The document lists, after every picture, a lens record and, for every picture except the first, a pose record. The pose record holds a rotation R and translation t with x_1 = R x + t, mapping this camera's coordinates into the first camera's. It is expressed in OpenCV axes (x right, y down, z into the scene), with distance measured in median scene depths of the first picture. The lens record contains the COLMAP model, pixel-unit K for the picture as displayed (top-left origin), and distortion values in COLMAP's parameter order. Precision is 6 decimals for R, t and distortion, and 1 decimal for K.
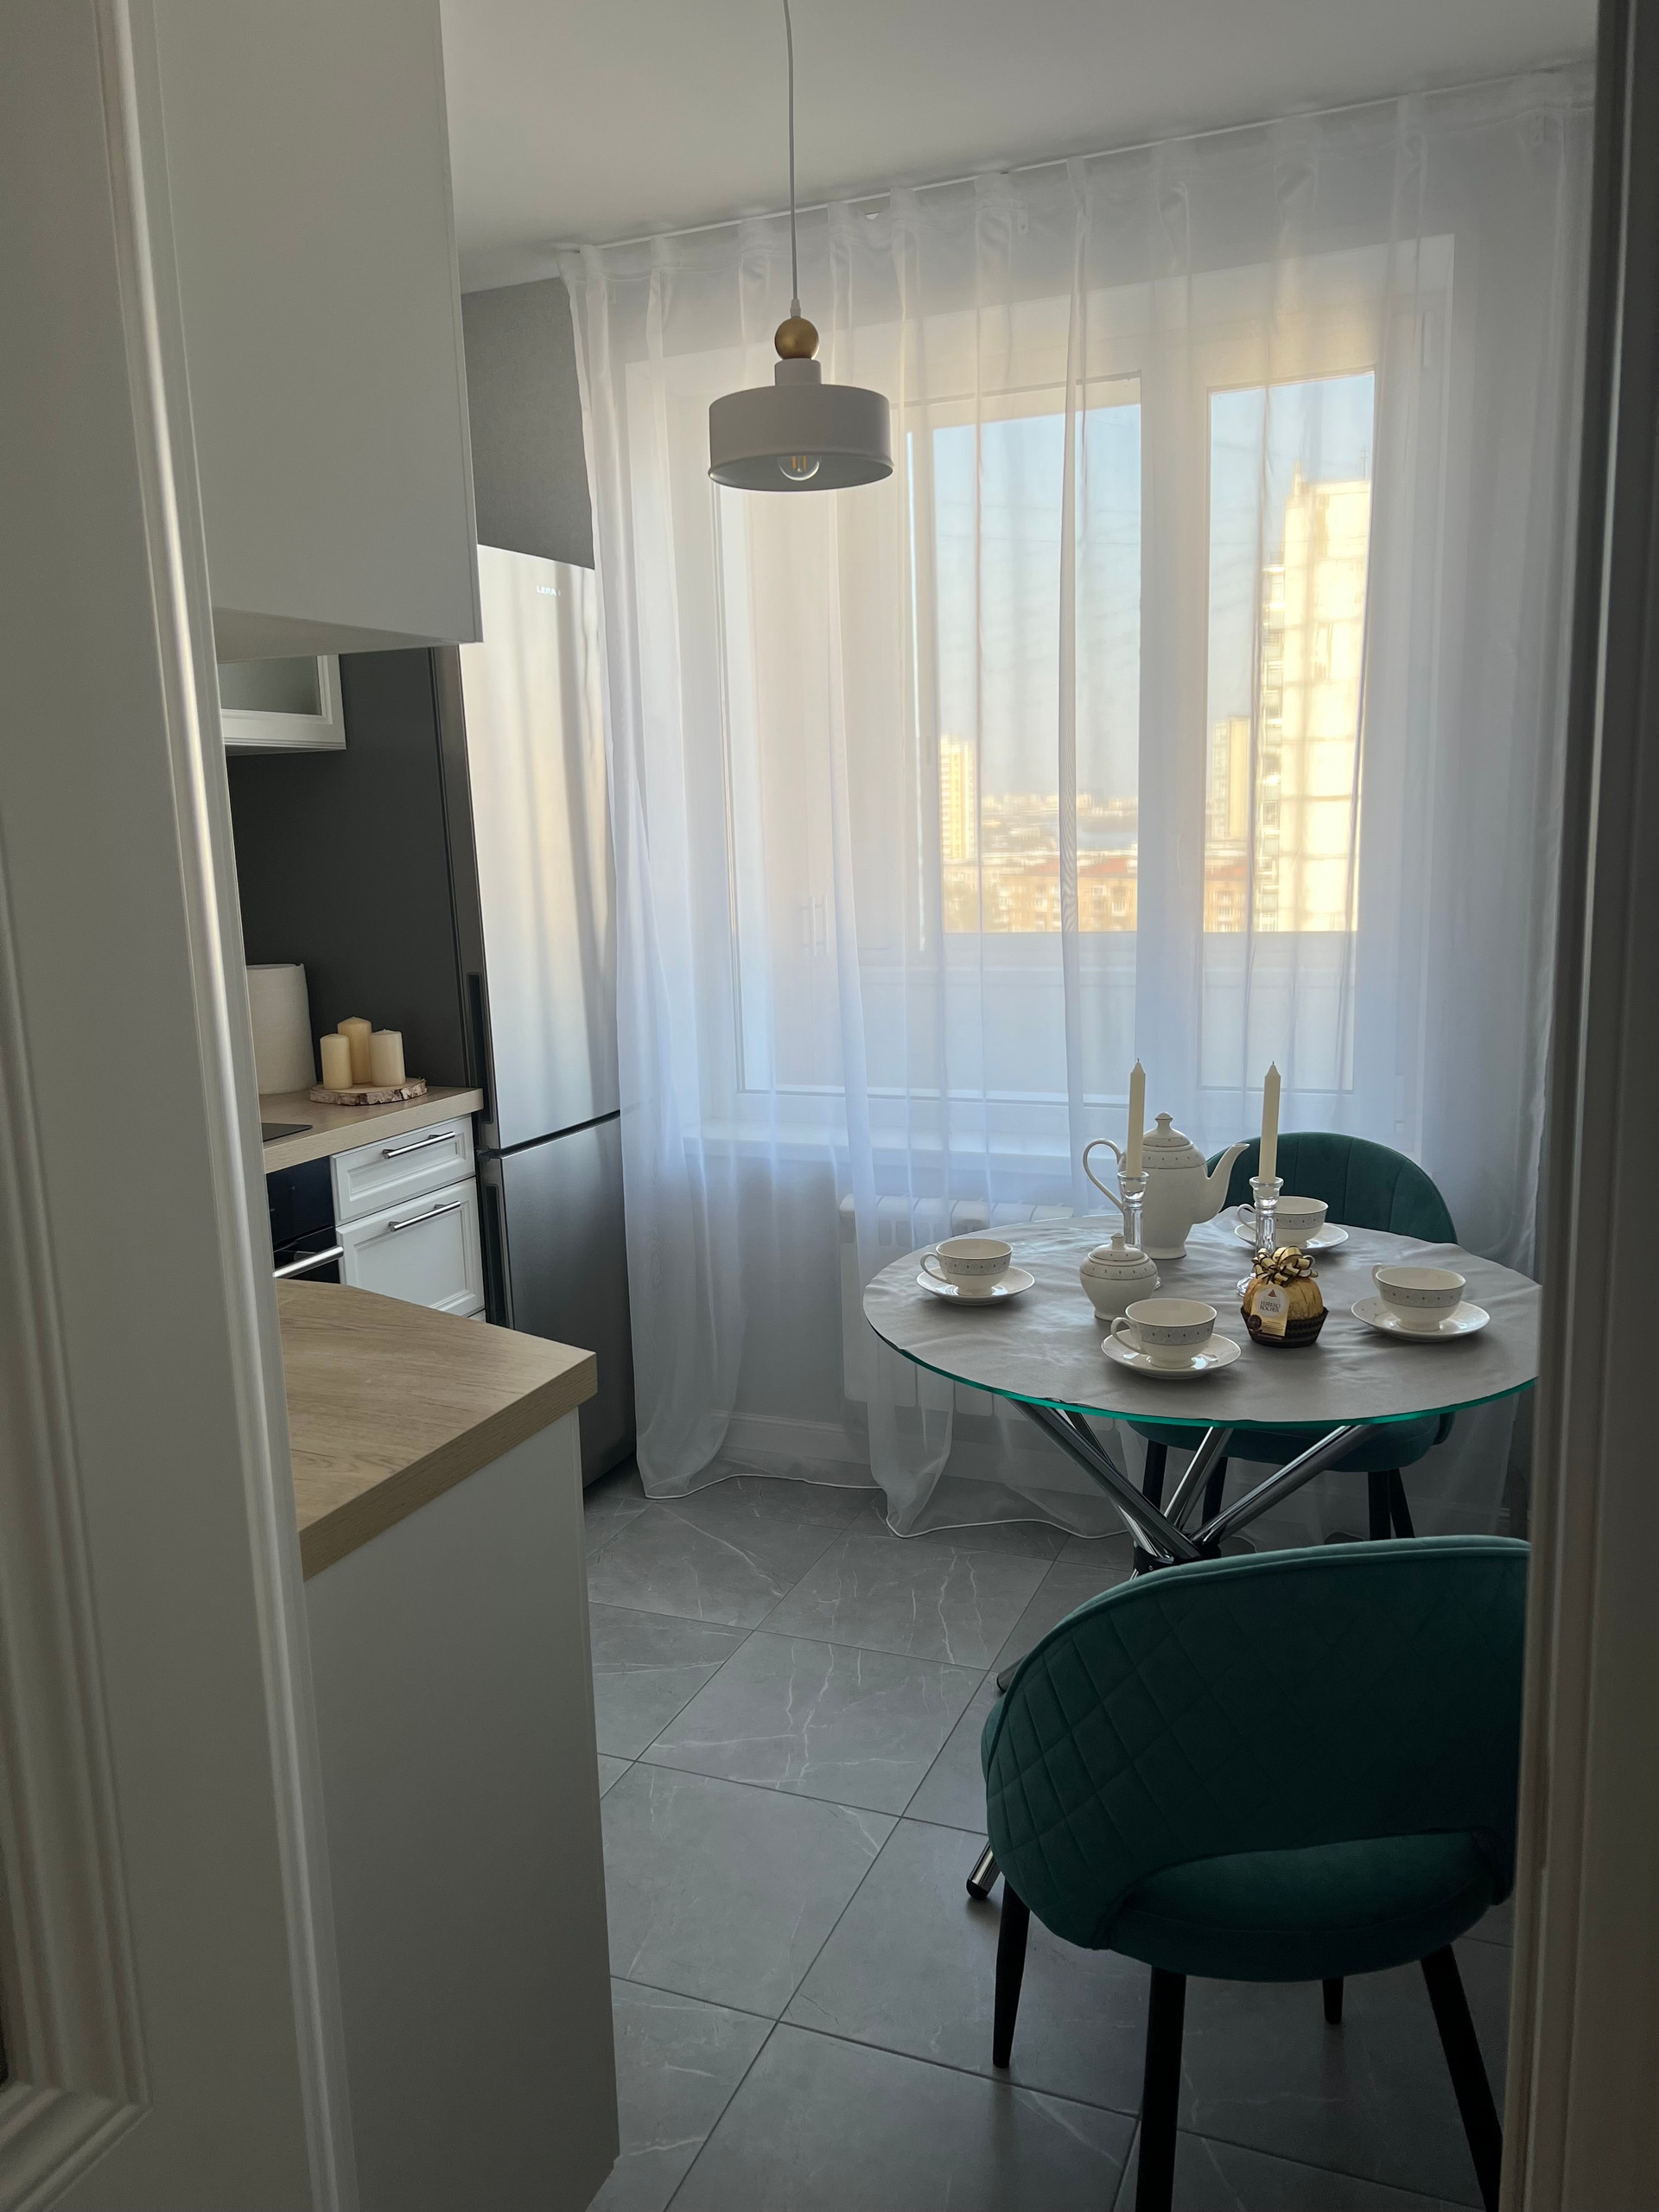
lens RADIAL K [[1665.5, 0, 842.2], [0, 1665.5, 1122.7], [0, 0, 1]] dist [0.035935, -0.040488]
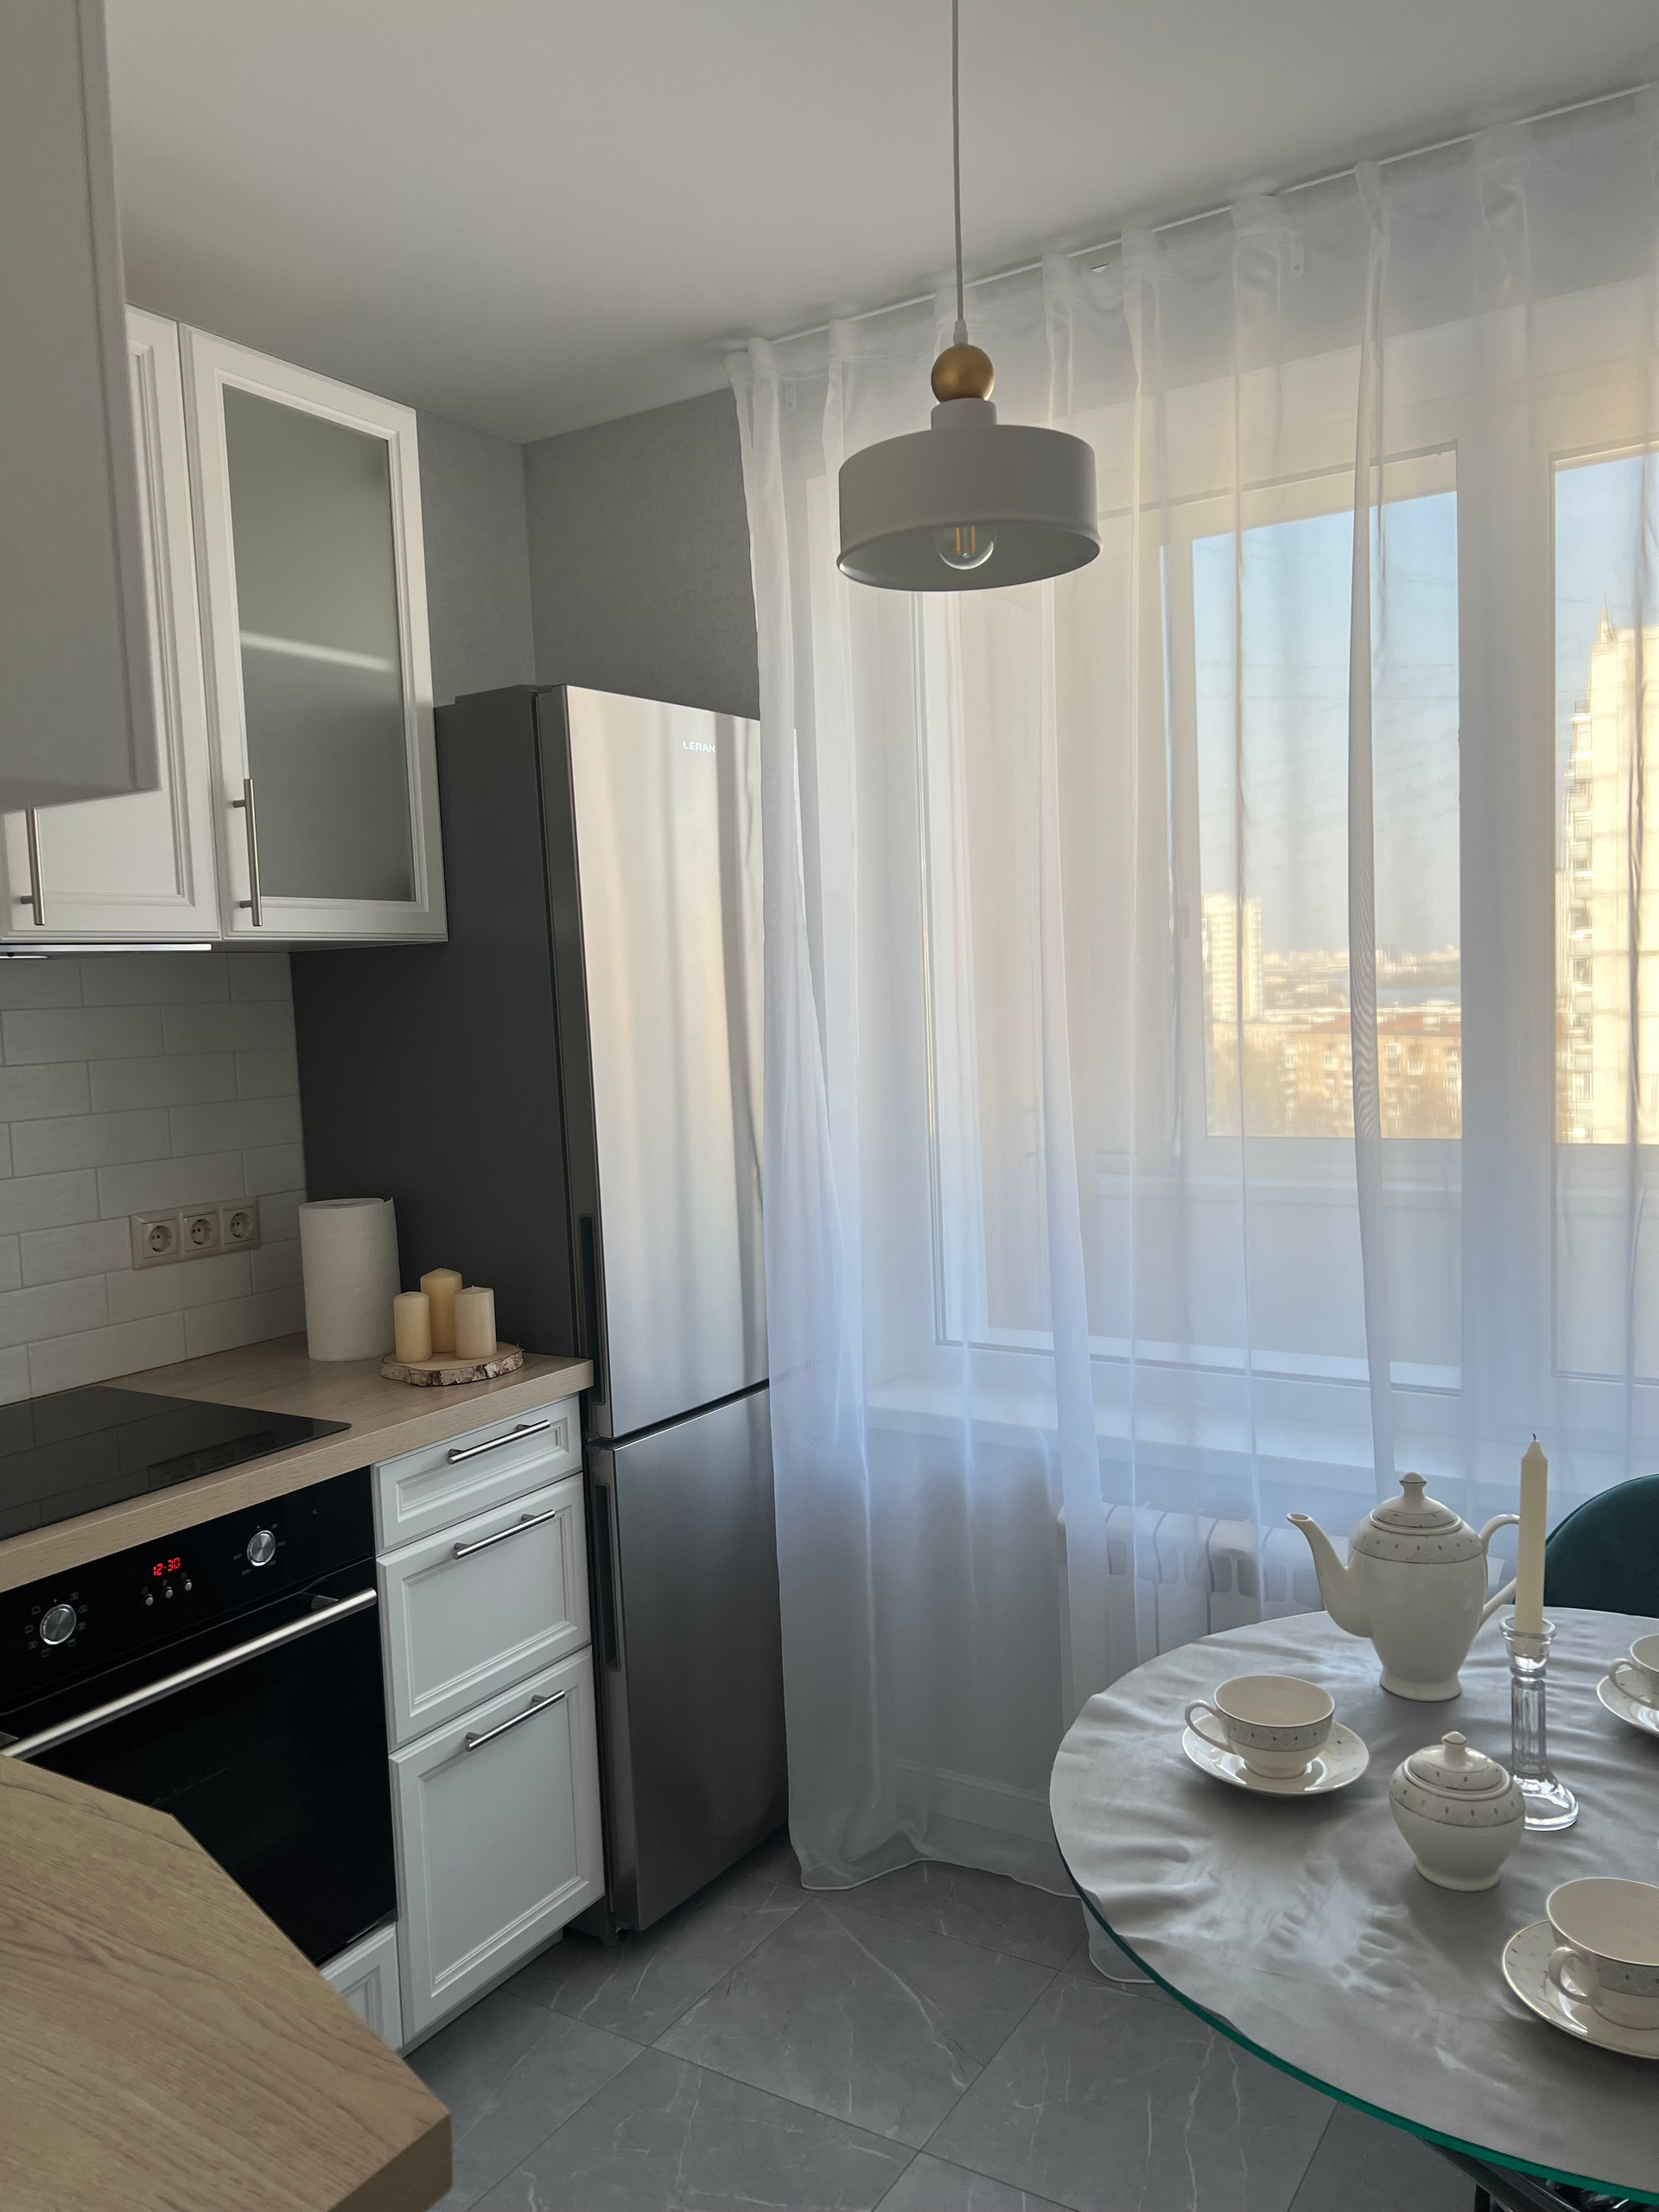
lens RADIAL K [[1665.5, 0, 819.6], [0, 1665.5, 1113.9], [0, 0, 1]] dist [0.035935, -0.040488]
pose [[0.984074, 0.003667, -0.177719, 0.029956], [-0.021465, 0.994922, -0.098330, -0.062576], [0.176456, 0.100579, 0.979156, 0.240010]]
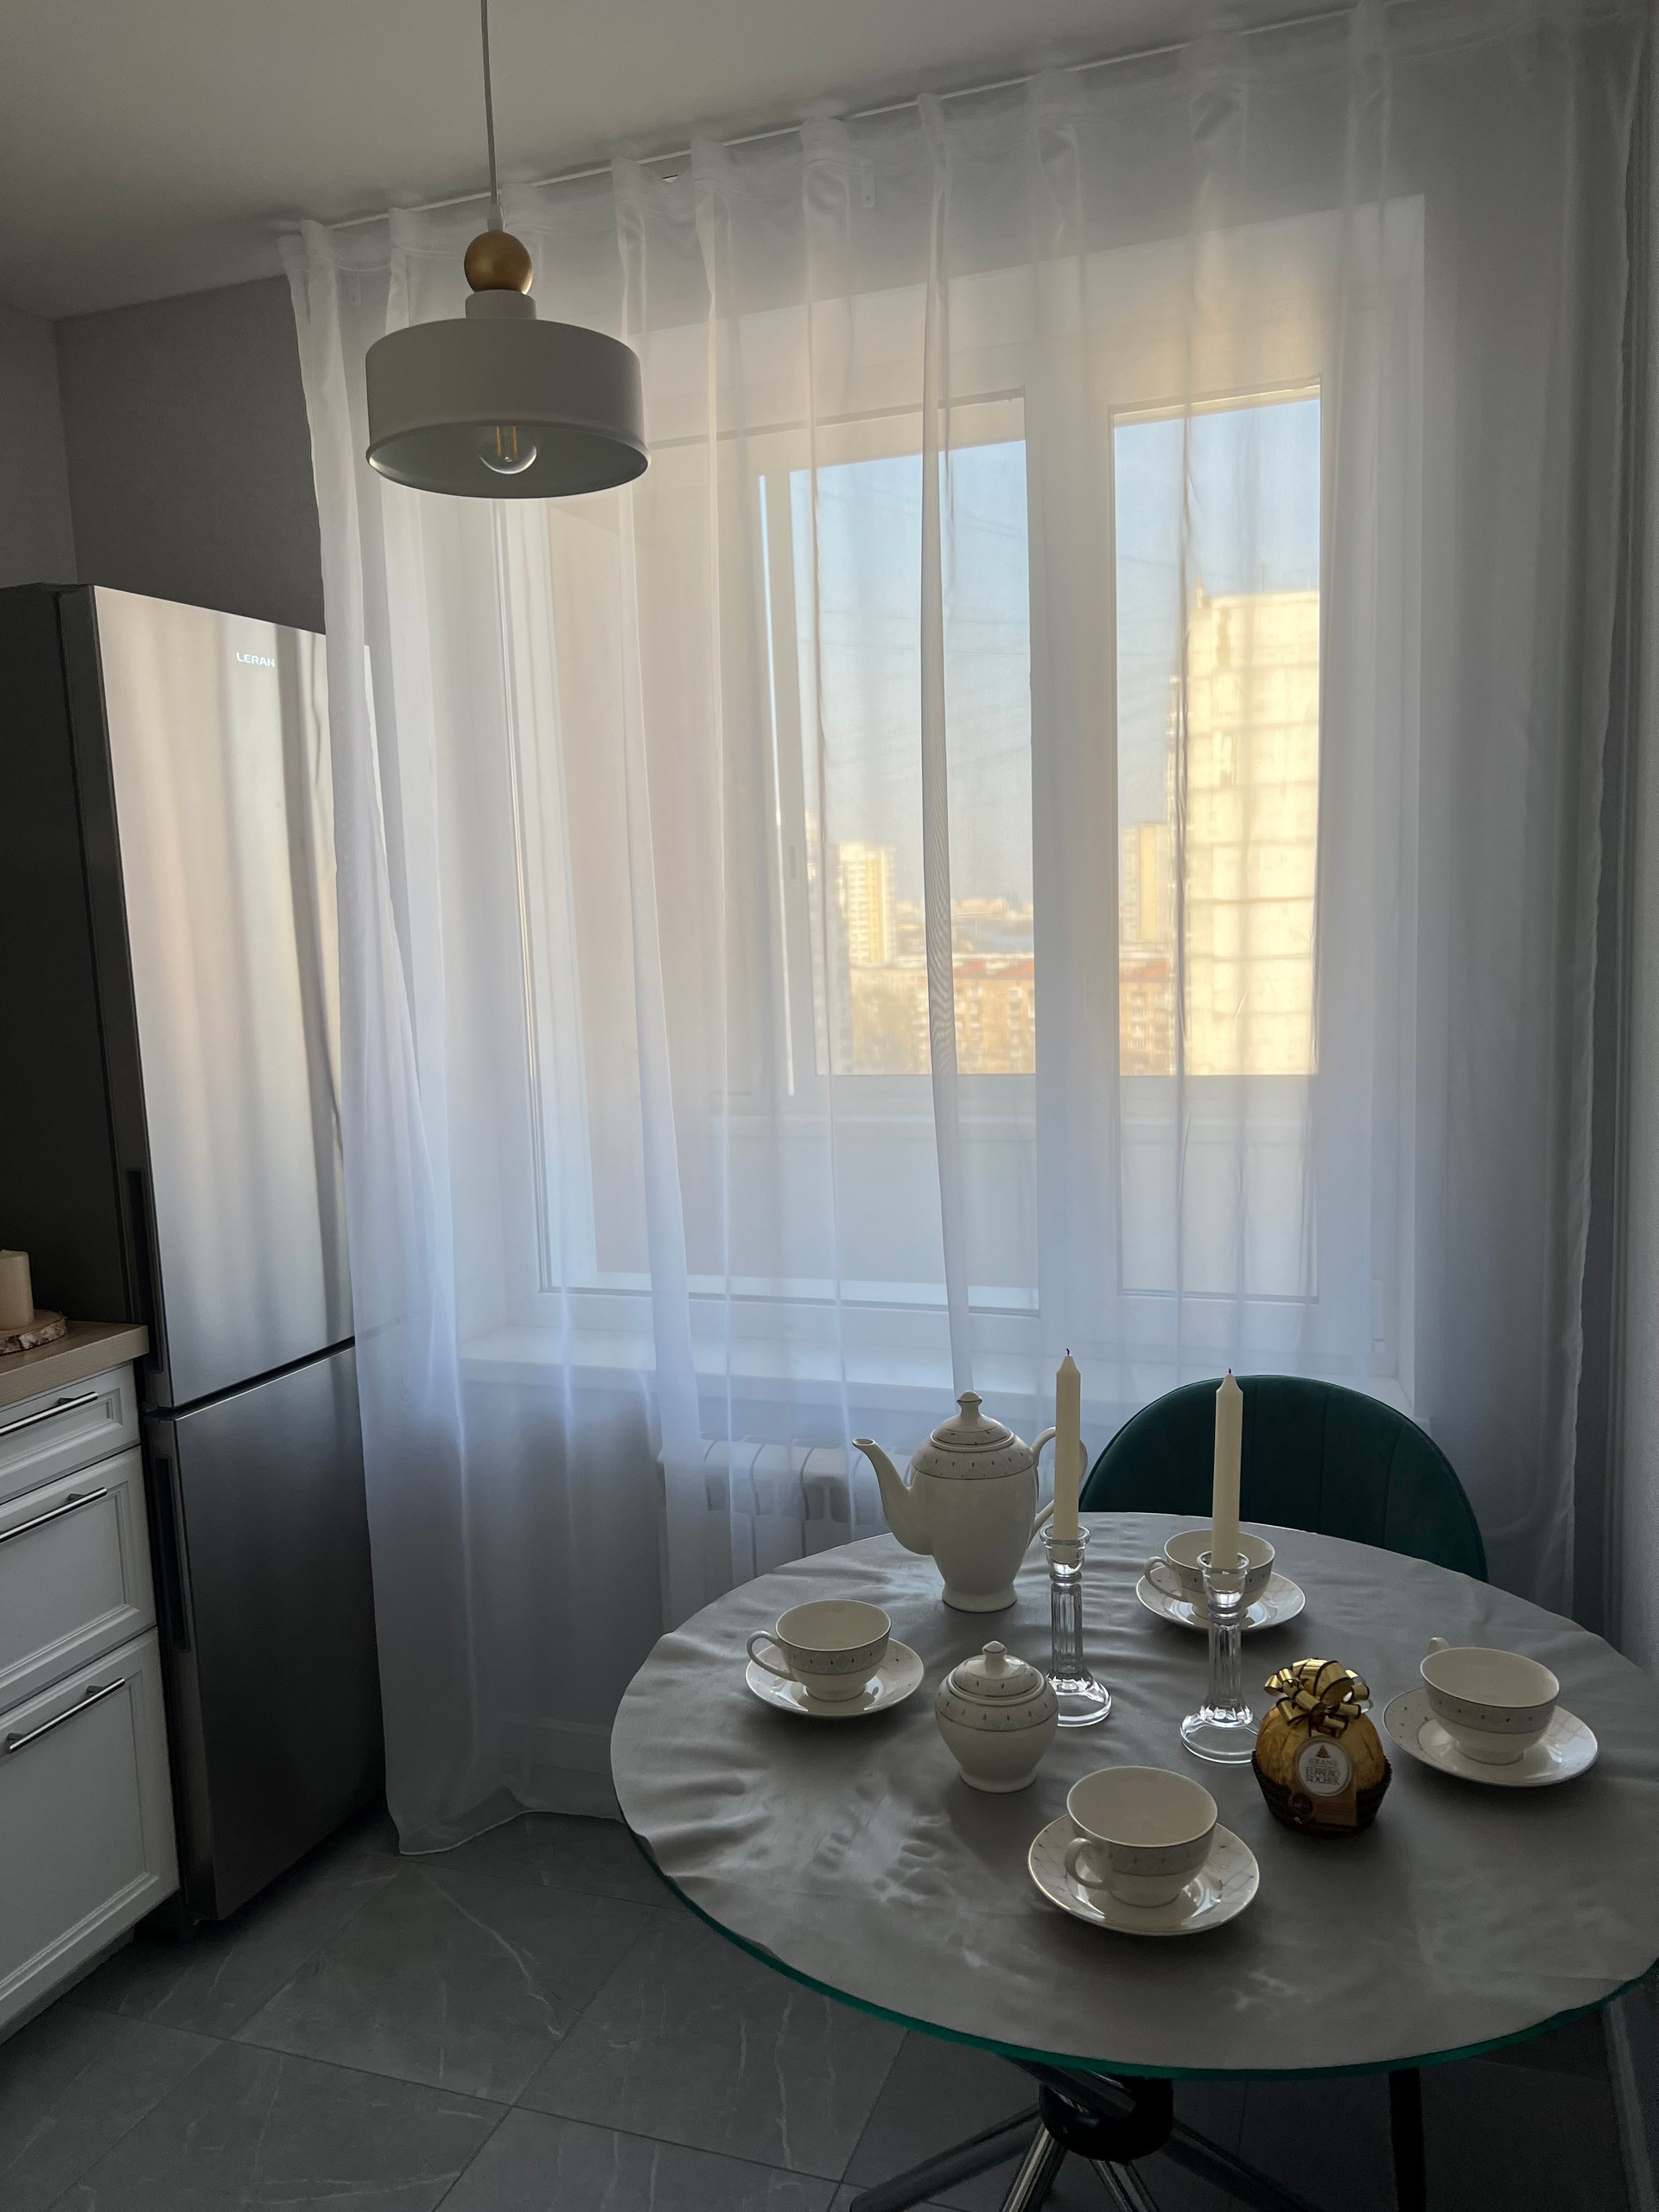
lens RADIAL K [[1665.5, 0, 826.6], [0, 1665.5, 1115.8], [0, 0, 1]] dist [0.035935, -0.040488]
pose [[0.999212, -0.011150, 0.038086, 0.055091], [0.013620, 0.997777, -0.065239, -0.060994], [-0.037274, 0.065706, 0.997143, 0.257550]]
